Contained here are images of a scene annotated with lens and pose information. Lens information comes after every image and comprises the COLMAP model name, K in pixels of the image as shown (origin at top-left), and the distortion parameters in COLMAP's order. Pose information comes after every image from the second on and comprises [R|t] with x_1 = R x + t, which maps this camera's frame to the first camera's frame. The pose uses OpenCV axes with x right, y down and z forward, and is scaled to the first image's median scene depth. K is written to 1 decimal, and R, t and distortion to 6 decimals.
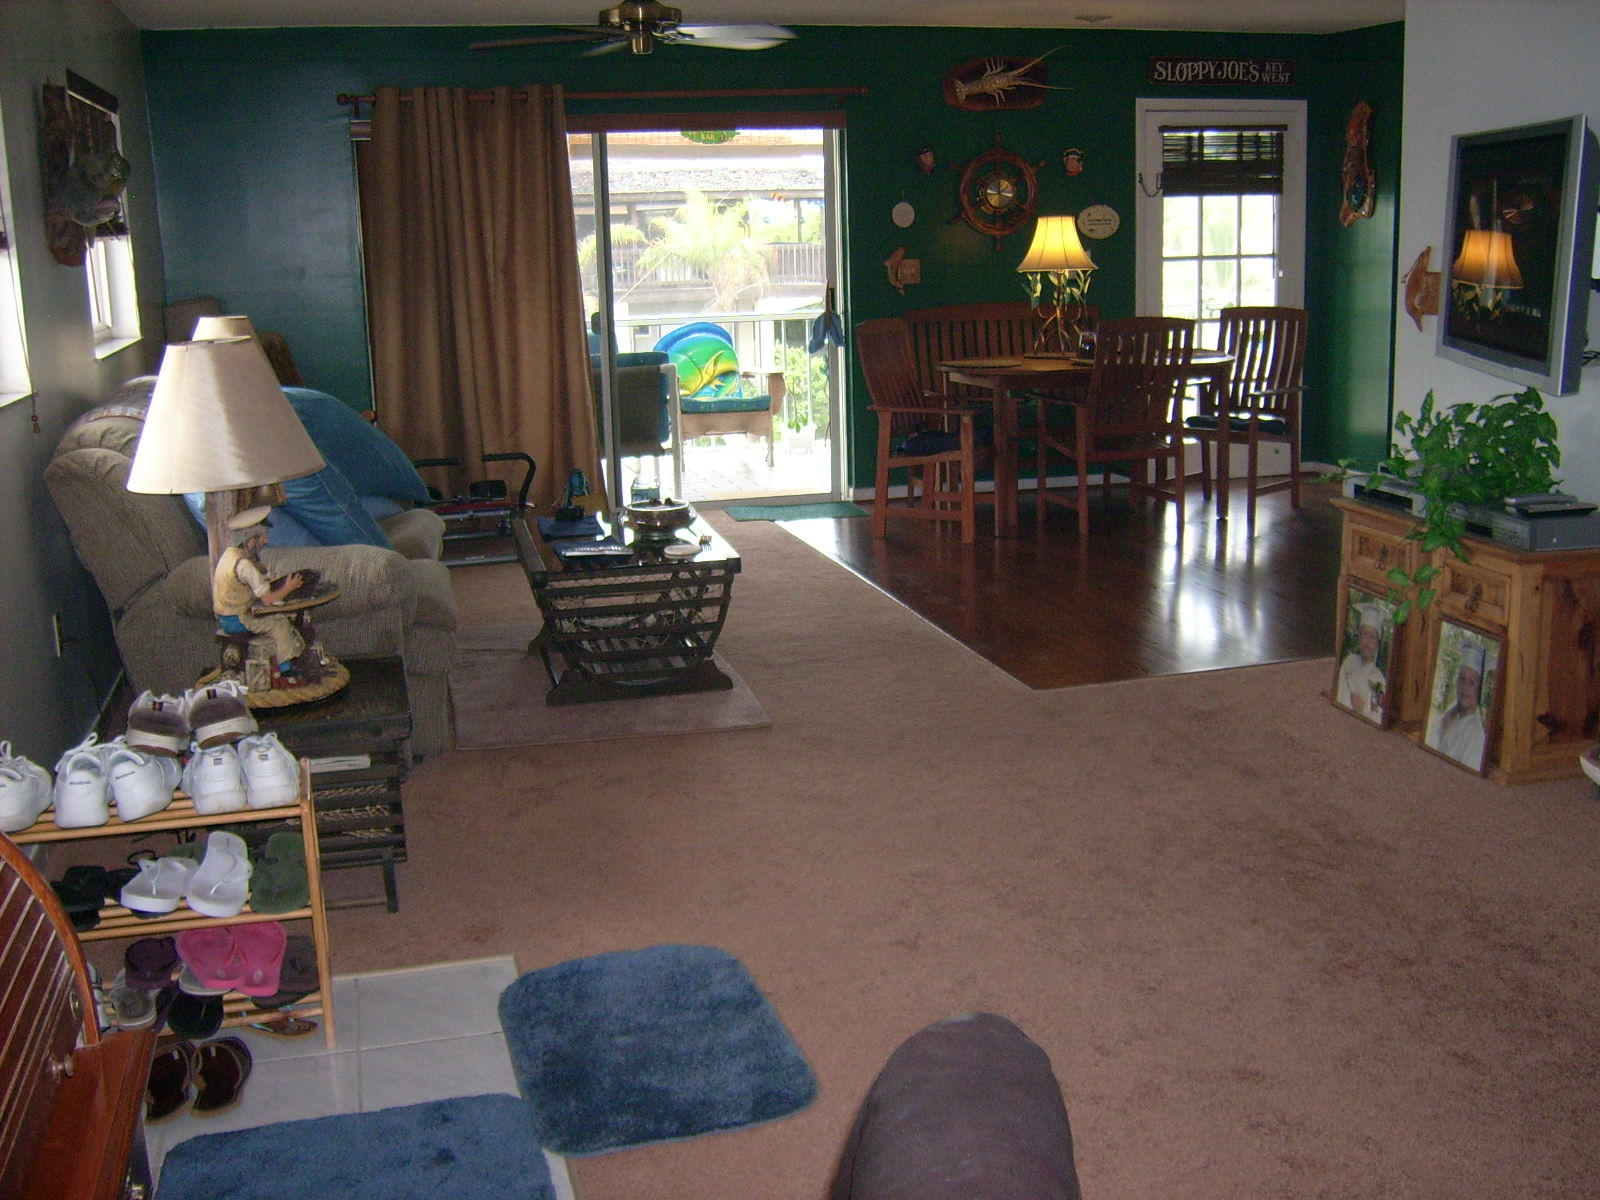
lens RADIAL K [[1705.1, 0, 800.0], [0, 1705.1, 600.0], [0, 0, 1]] dist [-0.154870, 0.143088]
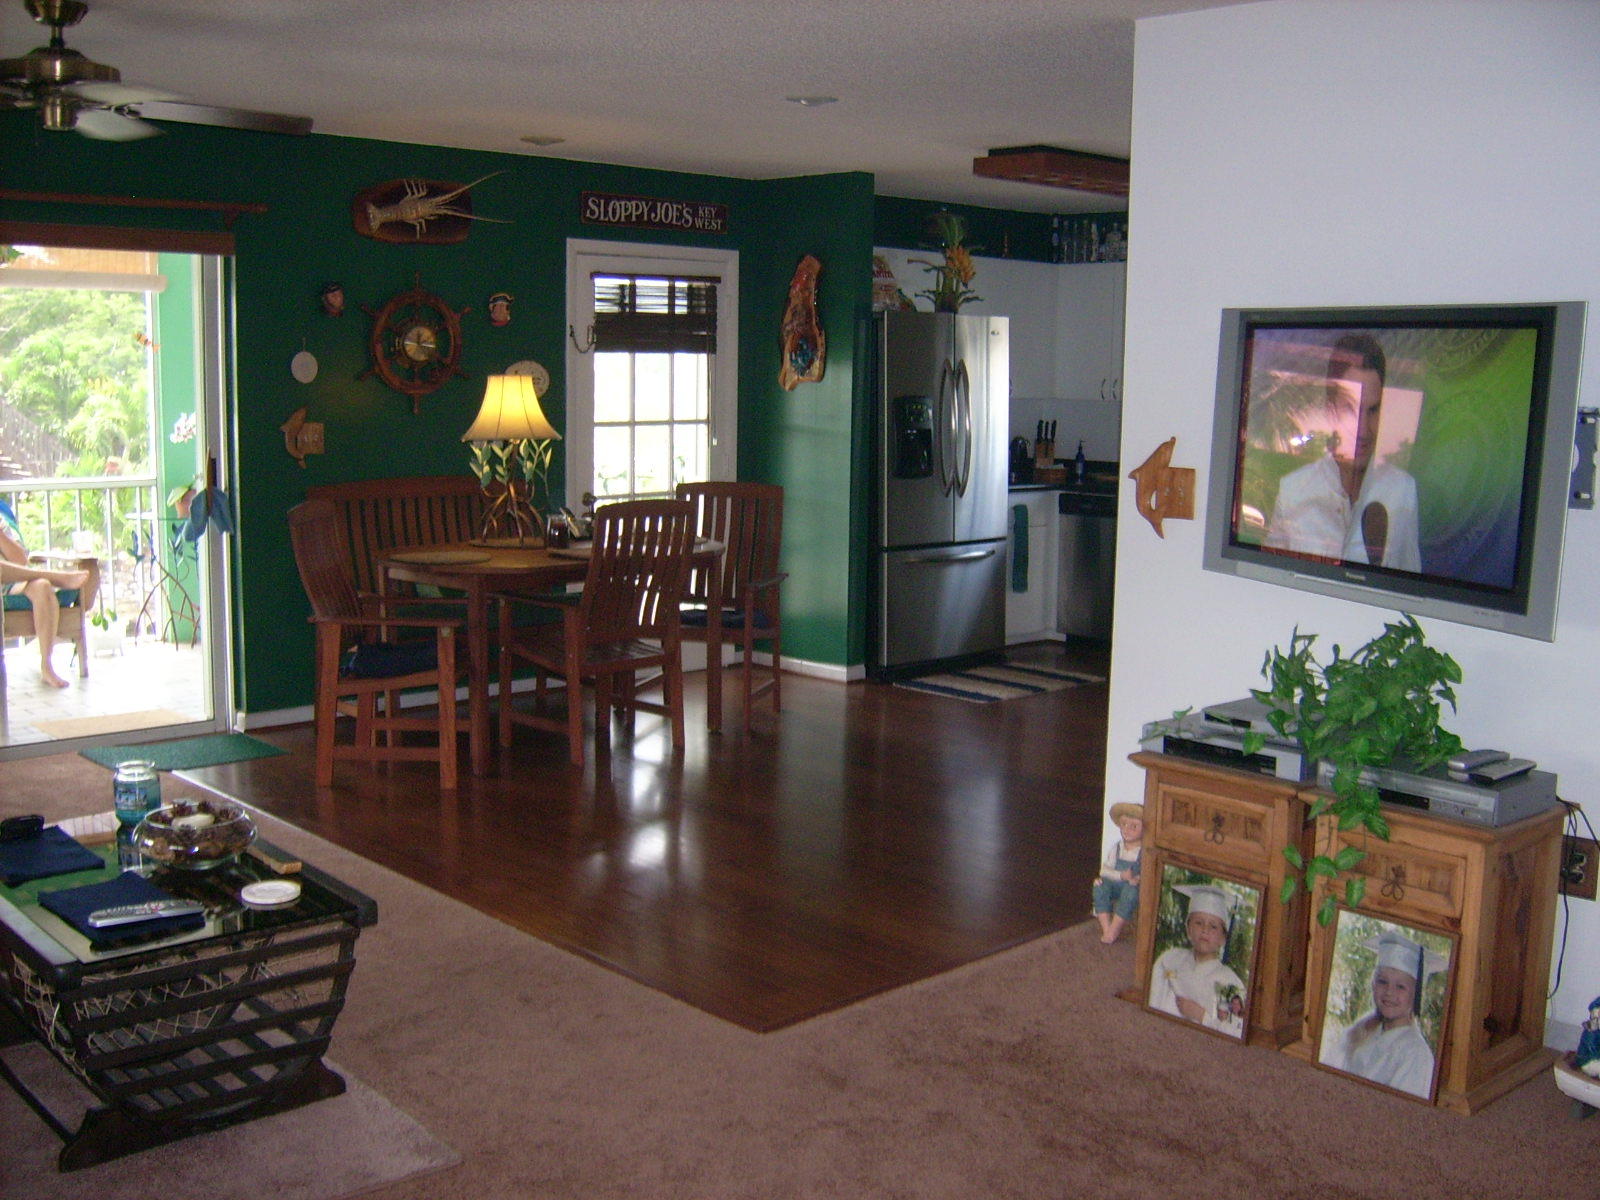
lens RADIAL K [[1705.1, 0, 800.0], [0, 1705.1, 600.0], [0, 0, 1]] dist [-0.154870, 0.143088]
pose [[0.876475, -0.025953, 0.480747, -0.118543], [0.065636, 0.995664, -0.065913, -0.051990], [-0.476952, 0.089325, 0.874379, 0.210370]]
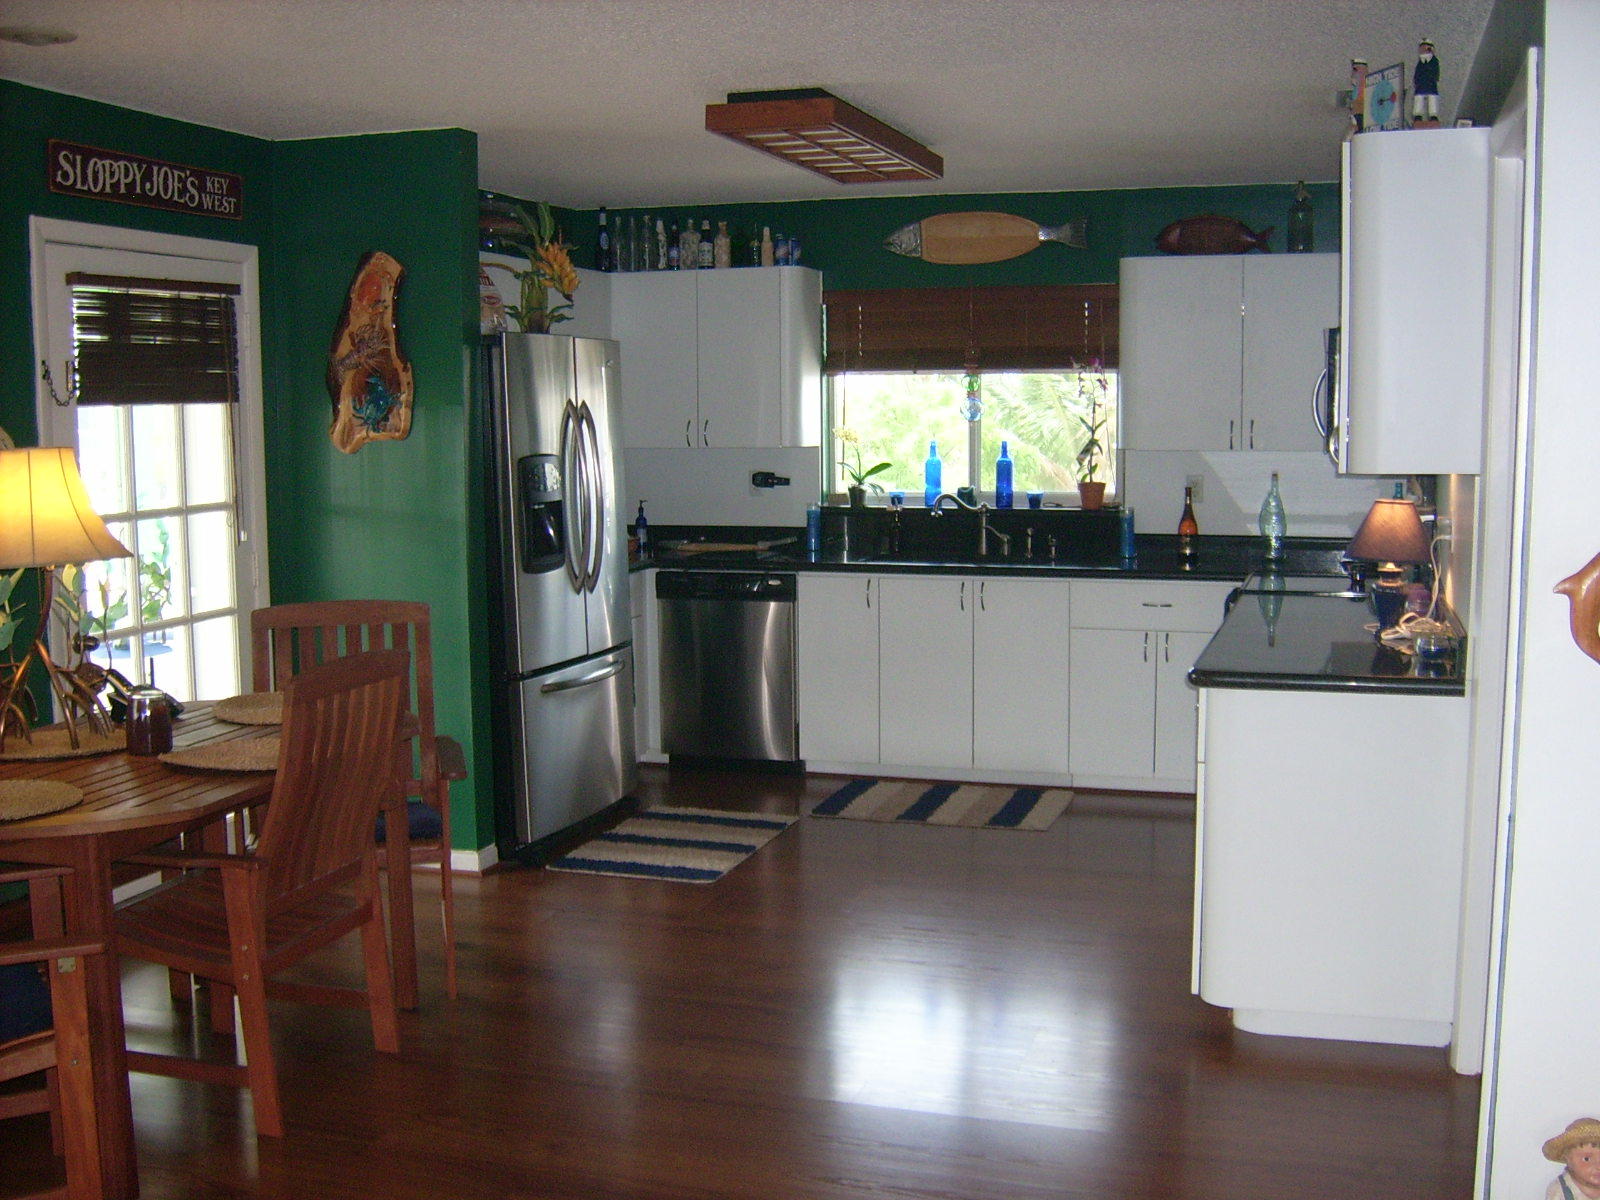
lens RADIAL K [[1705.1, 0, 800.0], [0, 1705.1, 600.0], [0, 0, 1]] dist [-0.154870, 0.143088]
pose [[0.527086, -0.075428, 0.846458, -0.116046], [0.178864, 0.983588, -0.023730, -0.133328], [-0.830775, 0.163909, 0.531927, 0.570419]]
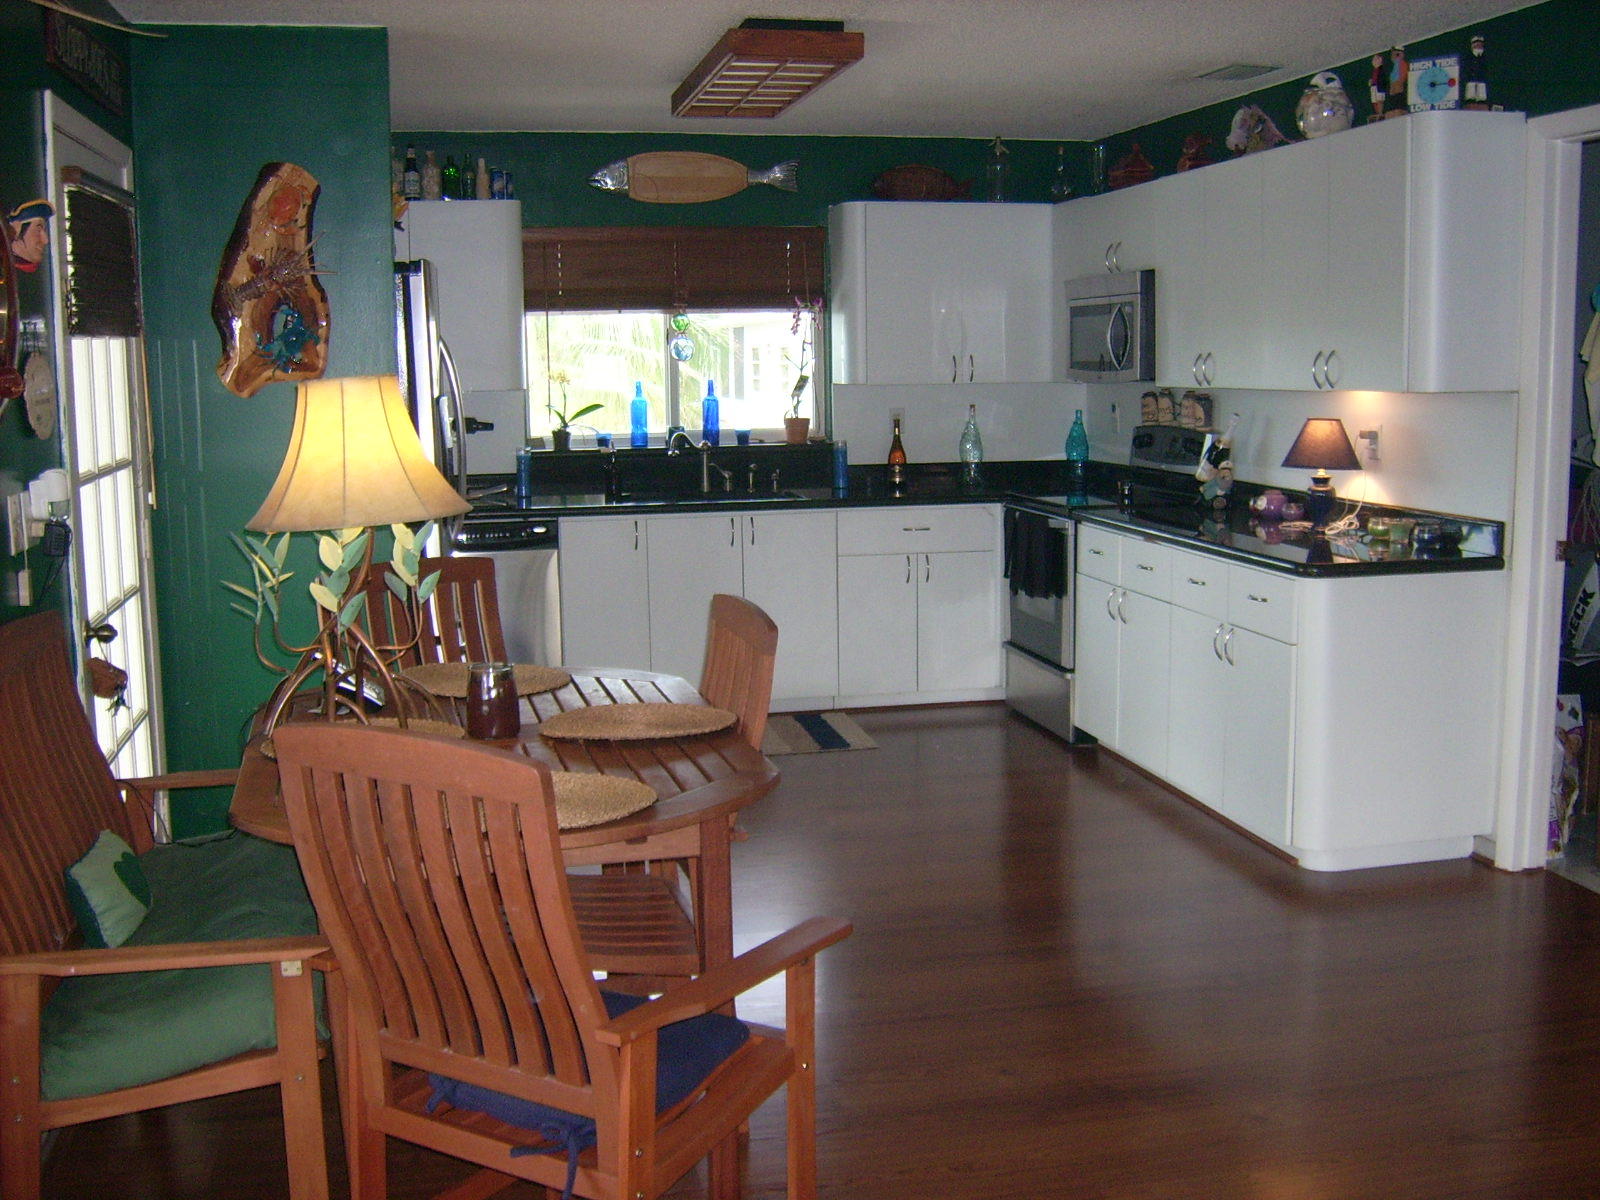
lens RADIAL K [[1705.1, 0, 800.0], [0, 1705.1, 600.0], [0, 0, 1]] dist [-0.154870, 0.143088]
pose [[0.030116, -0.120396, 0.992269, -0.205496], [0.227436, 0.967505, 0.110489, -0.190021], [-0.973327, 0.222350, 0.056520, 0.855151]]
